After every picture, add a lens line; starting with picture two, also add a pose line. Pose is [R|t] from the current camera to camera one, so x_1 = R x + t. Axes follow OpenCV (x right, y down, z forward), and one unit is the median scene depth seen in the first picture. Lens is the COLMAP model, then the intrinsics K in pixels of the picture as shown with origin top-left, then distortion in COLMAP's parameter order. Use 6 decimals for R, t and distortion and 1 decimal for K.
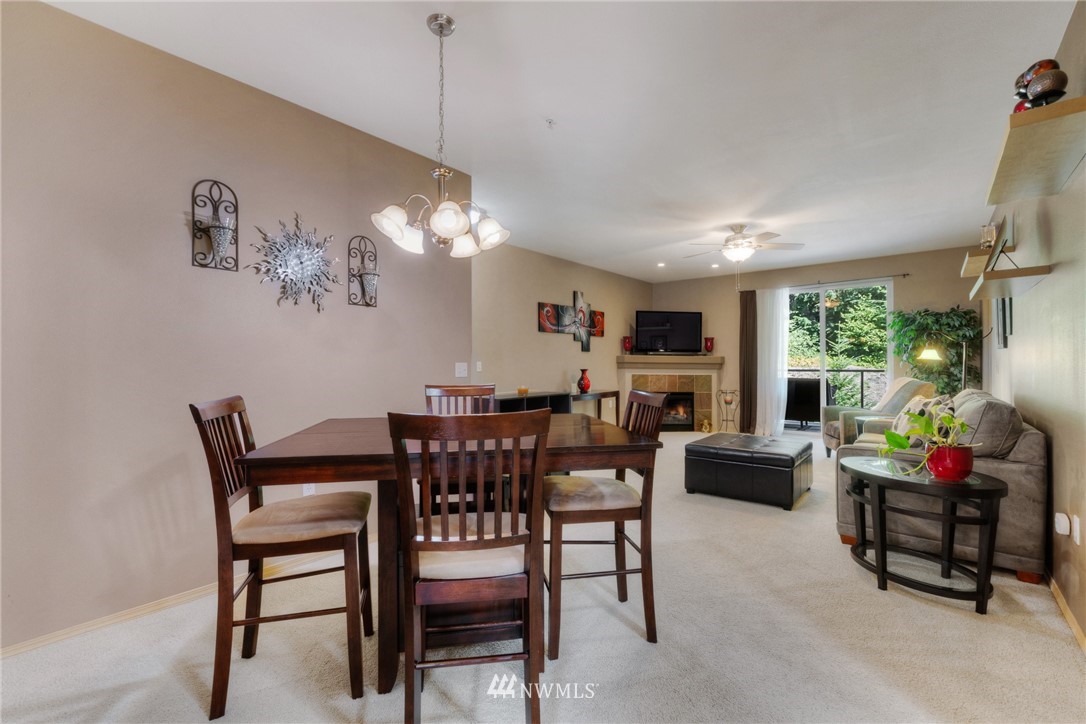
lens RADIAL K [[472.3, 0, 543.0], [0, 472.3, 362.0], [0, 0, 1]] dist [-0.000801, 0.000049]
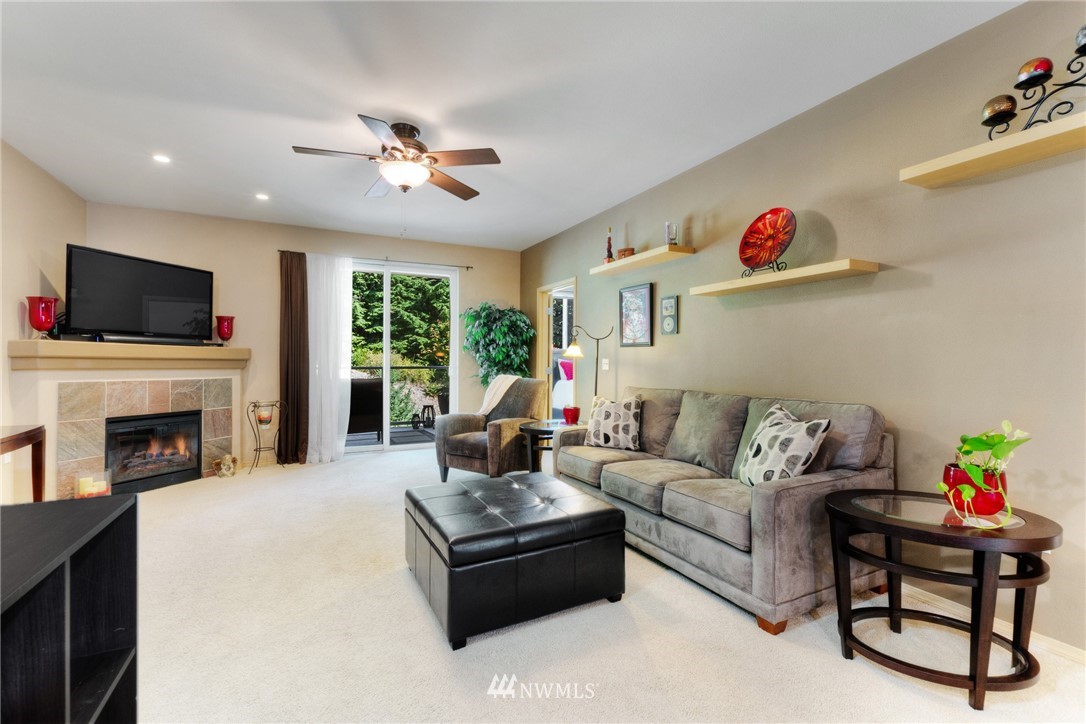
lens RADIAL K [[464.2, 0, 543.0], [0, 464.2, 362.0], [0, 0, 1]] dist [-0.002392, -0.000433]
pose [[0.391234, -0.003753, 0.920284, -0.039146], [-0.005673, 0.999963, 0.006490, 0.000480], [-0.920274, -0.007760, 0.391198, 0.448953]]
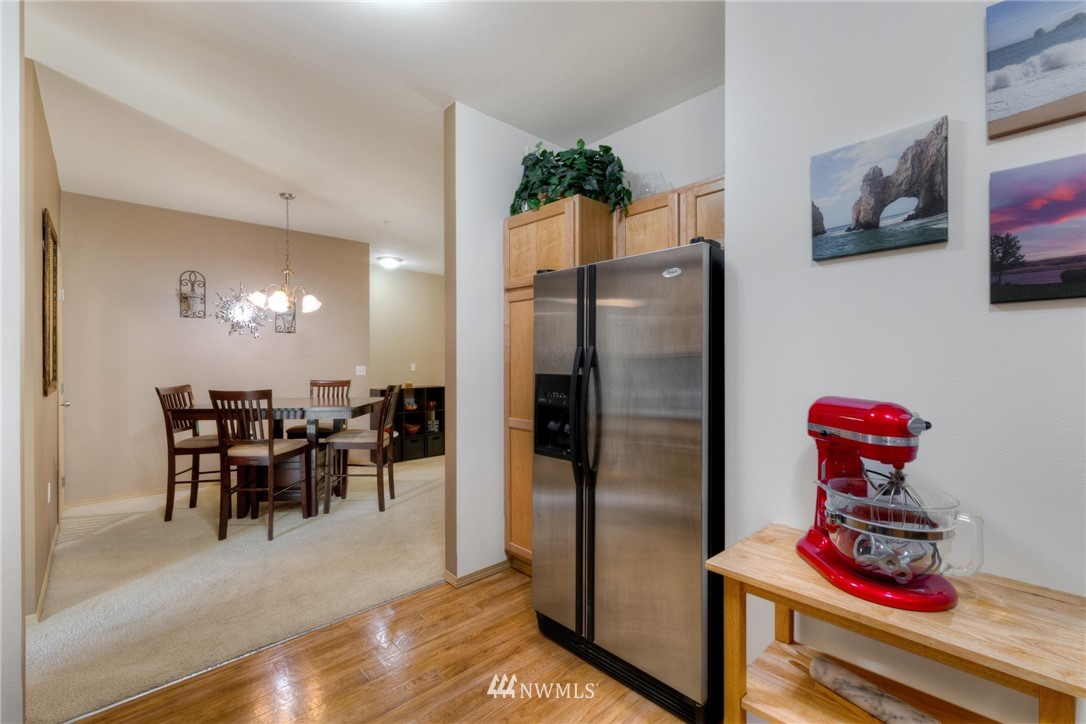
lens RADIAL K [[477.0, 0, 544.9], [0, 477.0, 358.9], [0, 0, 1]] dist [-0.000641, -0.000033]
pose [[0.993088, -0.001738, -0.117355, 0.316534], [0.001857, 0.999998, 0.000908, -0.011445], [0.117353, -0.001120, 0.993090, -0.247551]]
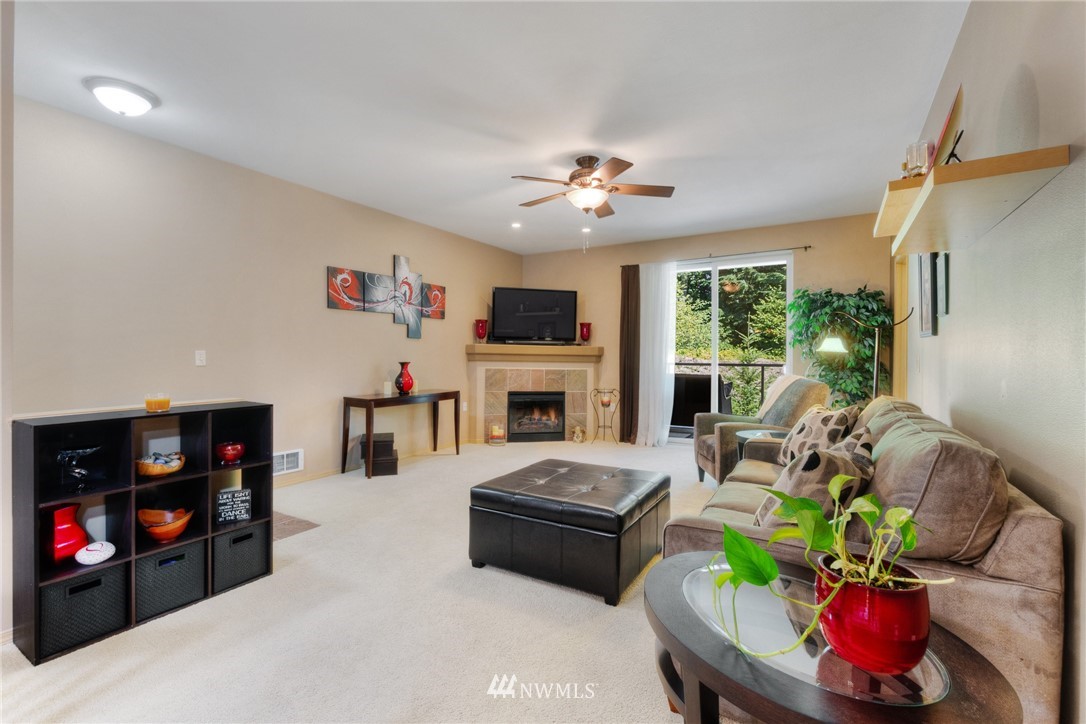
lens RADIAL K [[490.5, 0, 540.7], [0, 490.5, 357.5], [0, 0, 1]] dist [0.001015, 0.000337]
pose [[0.989181, 0.005492, 0.146594, 0.177024], [-0.006846, 0.999938, 0.008734, -0.000134], [-0.146537, -0.009644, 0.989158, 0.213629]]
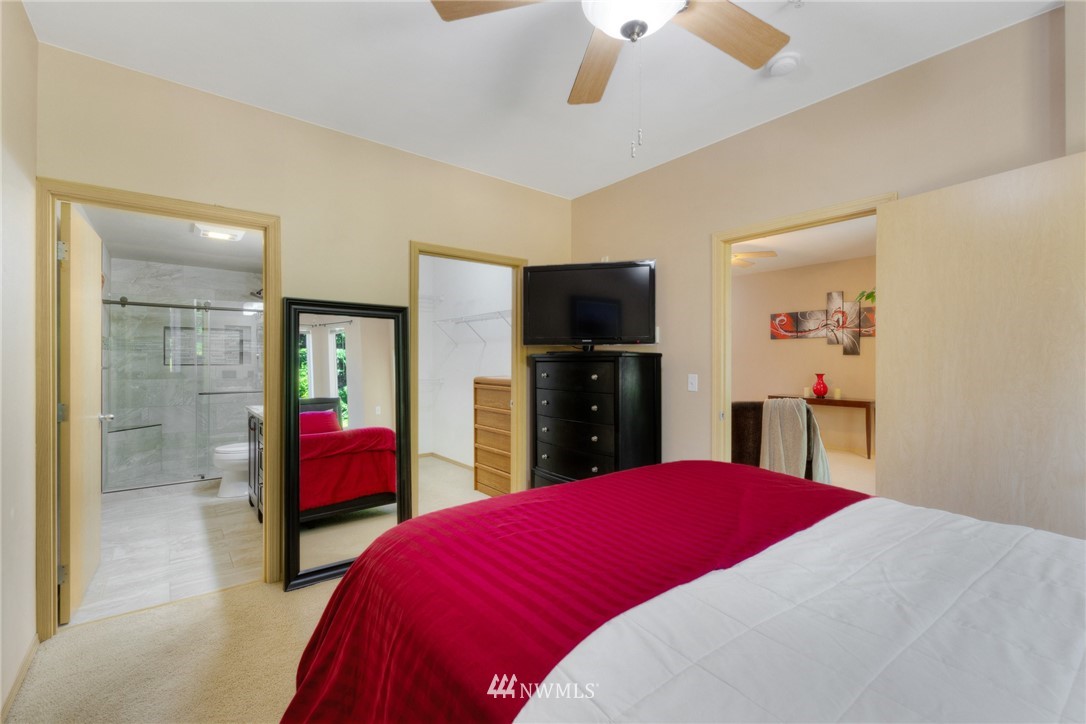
lens RADIAL K [[464.2, 0, 543.0], [0, 464.2, 362.0], [0, 0, 1]] dist [-0.002392, -0.000433]
pose [[-0.194670, 0.007717, -0.980838, 1.087217], [0.000327, 0.999970, 0.007803, -0.016823], [0.980869, 0.001198, -0.194667, 0.607592]]
